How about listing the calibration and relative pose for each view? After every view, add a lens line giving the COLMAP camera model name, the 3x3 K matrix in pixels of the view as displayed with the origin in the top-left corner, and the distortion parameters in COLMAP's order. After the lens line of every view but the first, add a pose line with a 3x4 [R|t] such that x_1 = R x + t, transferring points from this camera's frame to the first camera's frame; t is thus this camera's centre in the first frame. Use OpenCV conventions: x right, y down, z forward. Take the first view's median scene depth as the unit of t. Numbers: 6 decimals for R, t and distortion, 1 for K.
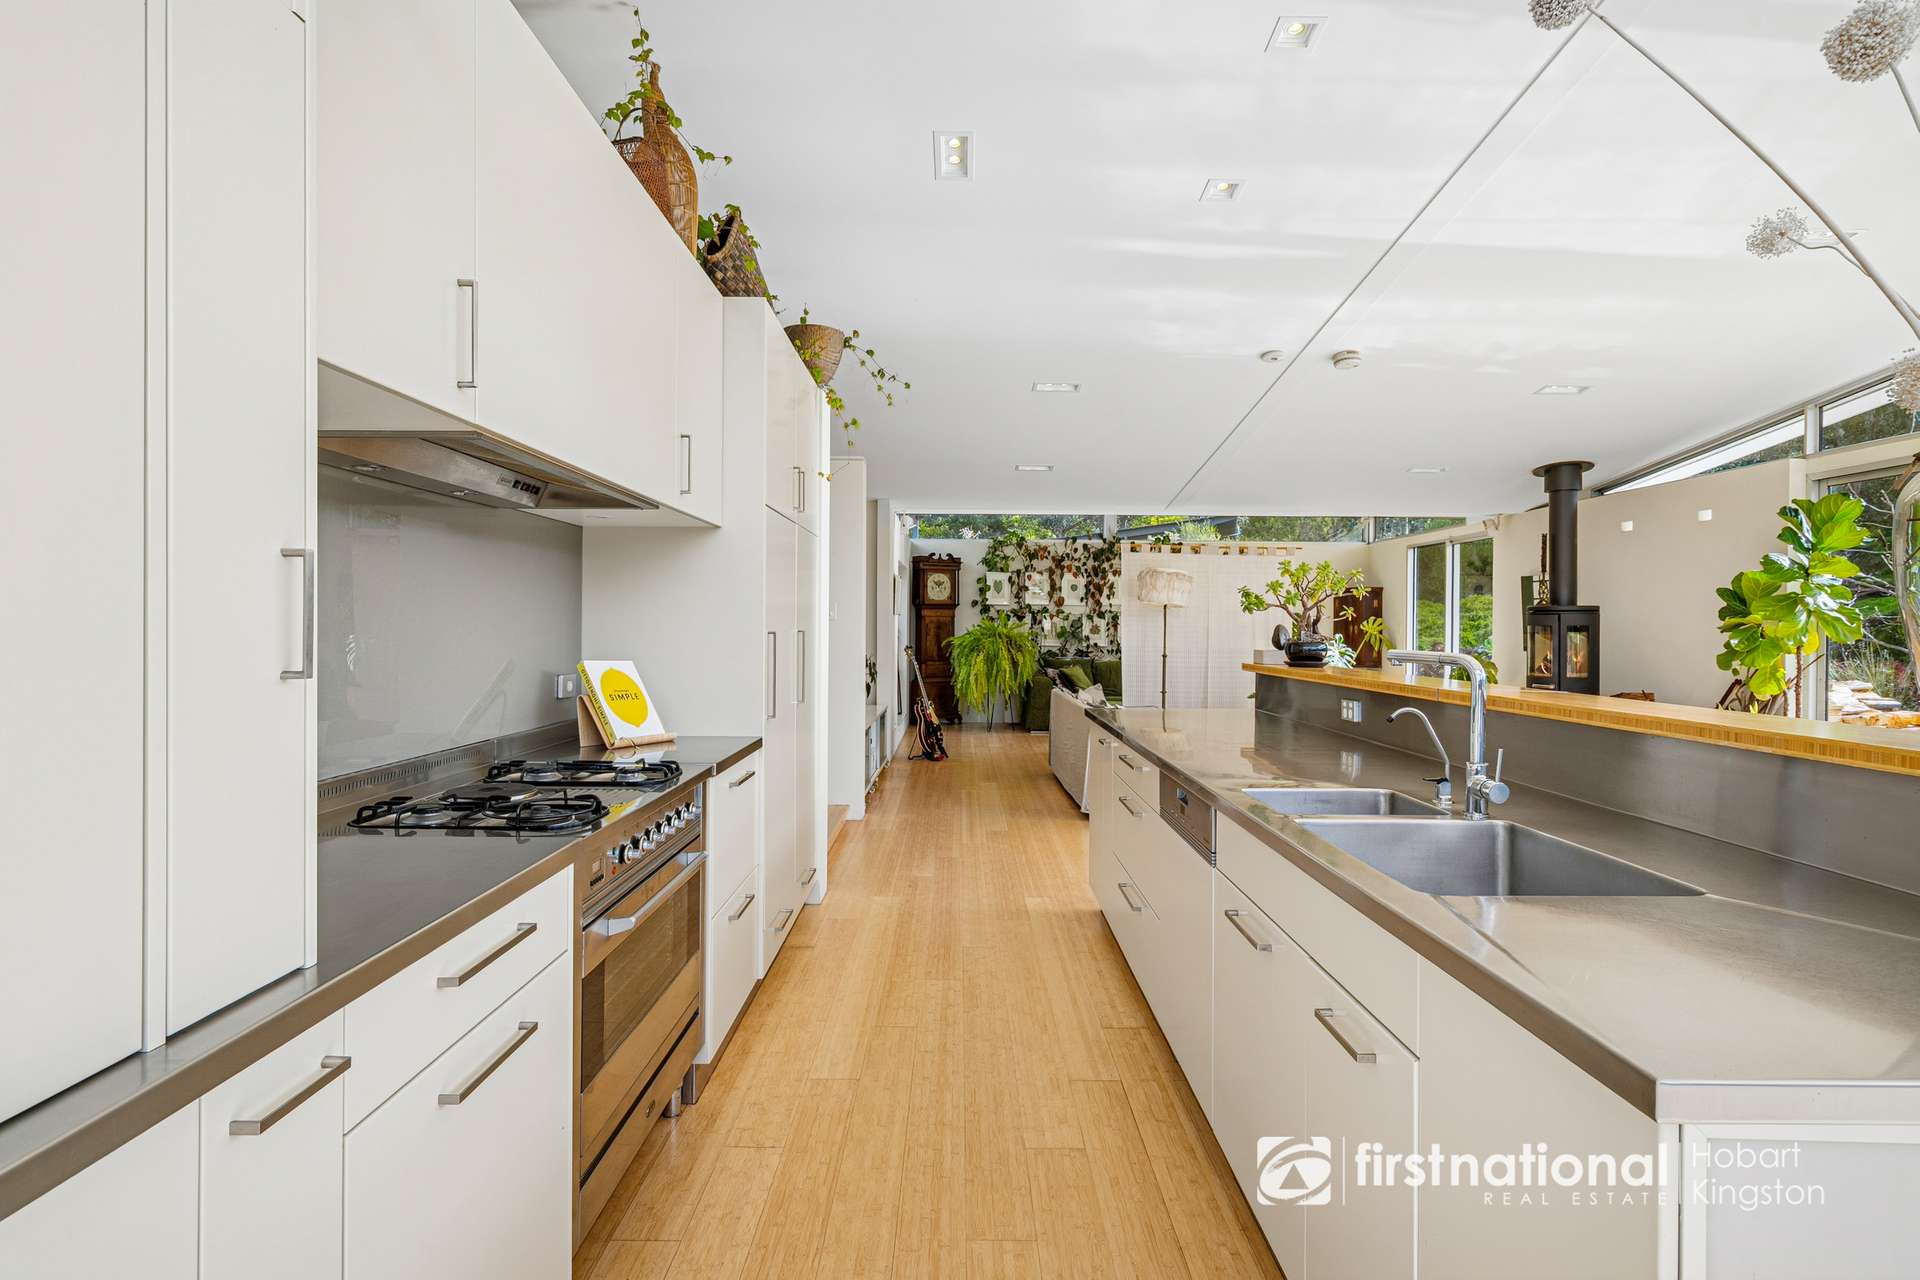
lens RADIAL K [[981.7, 0, 964.4], [0, 981.7, 637.4], [0, 0, 1]] dist [0.000416, -0.000513]
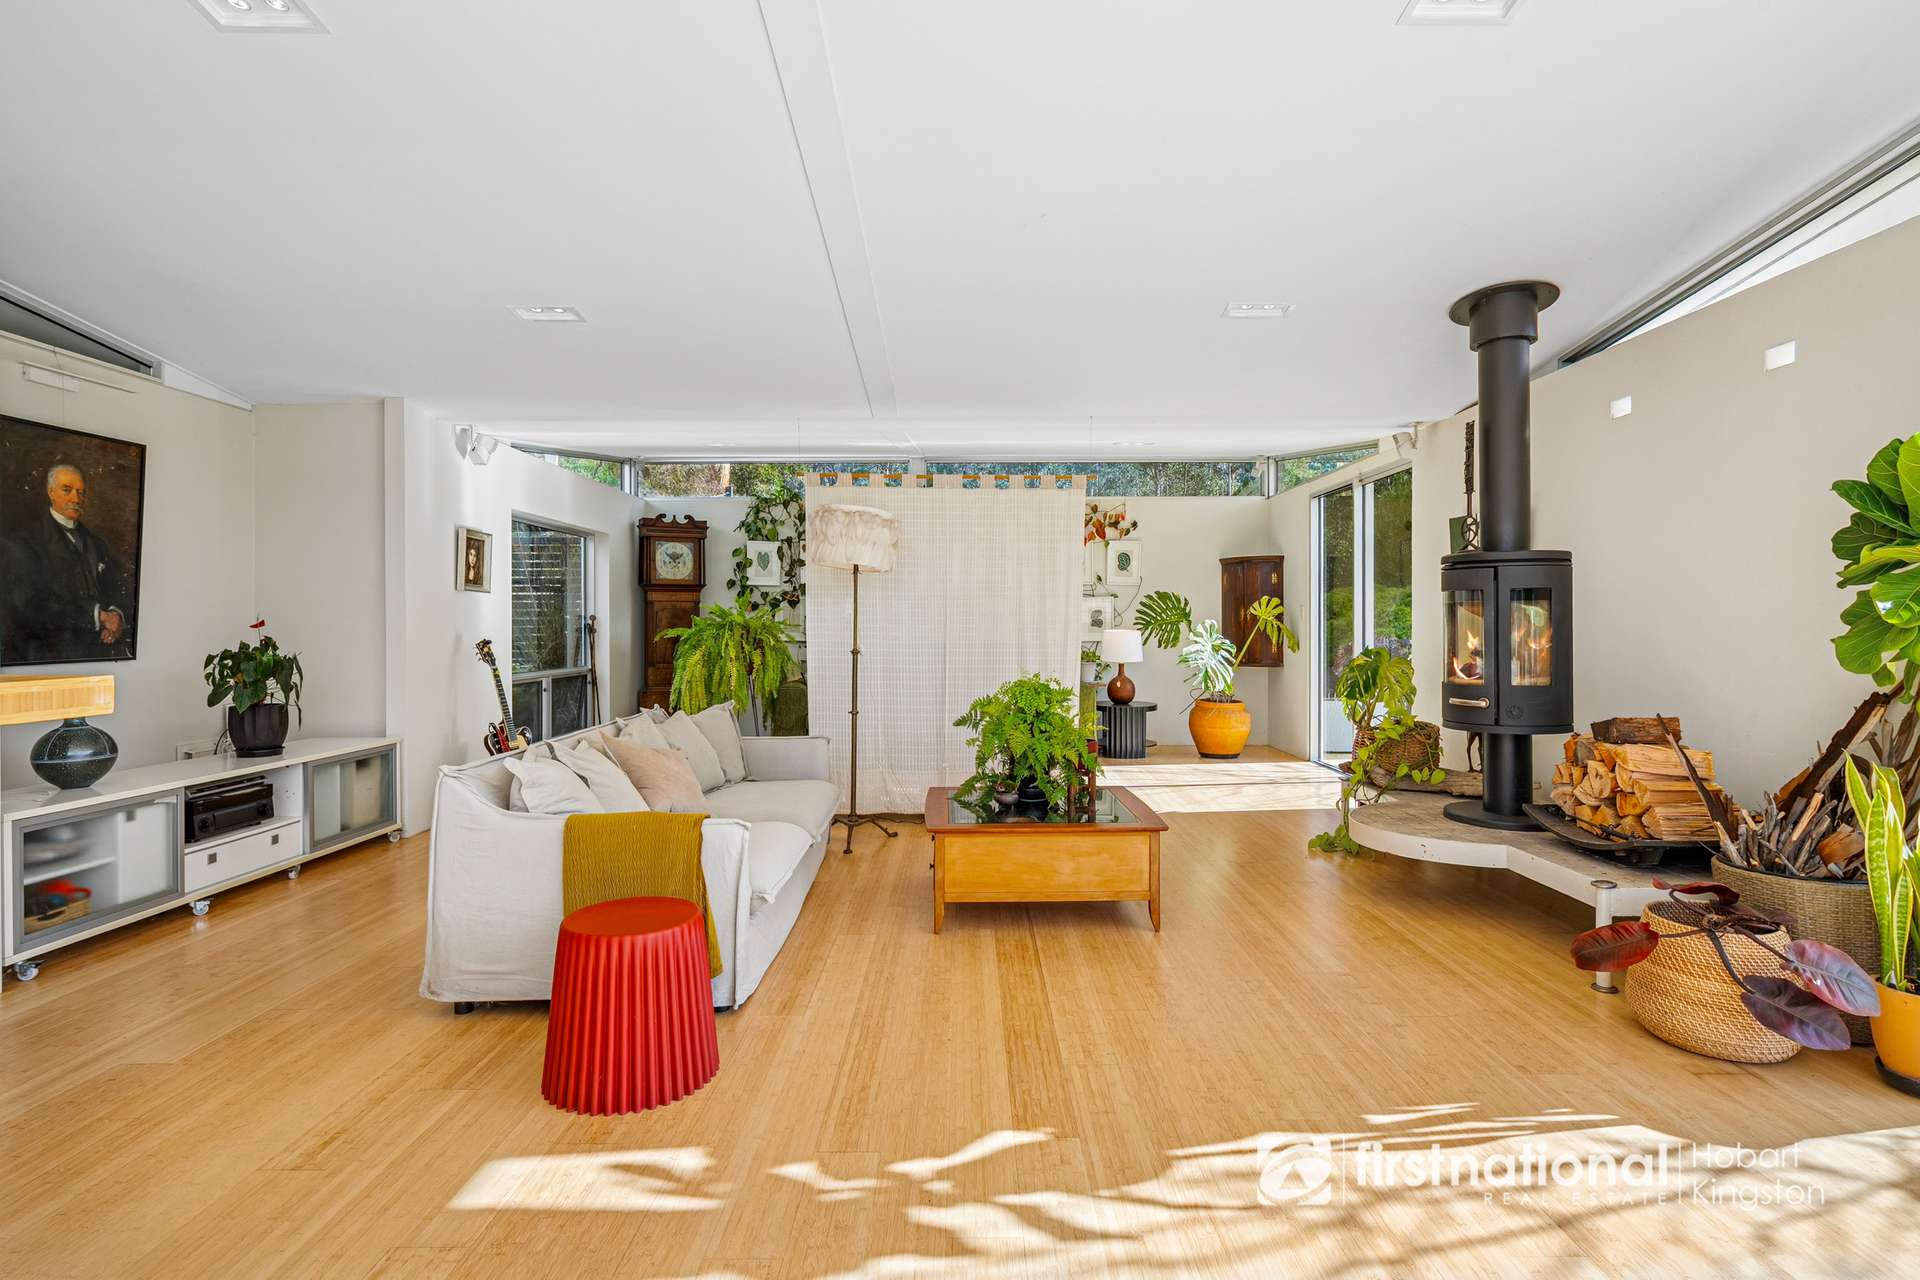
lens RADIAL K [[971.8, 0, 958.7], [0, 971.8, 633.9], [0, 0, 1]] dist [-0.001966, 0.000514]
pose [[0.999951, -0.008499, -0.005022, 0.223227], [0.008478, 0.999956, -0.004081, 0.008703], [0.005056, 0.004039, 0.999979, 0.332468]]
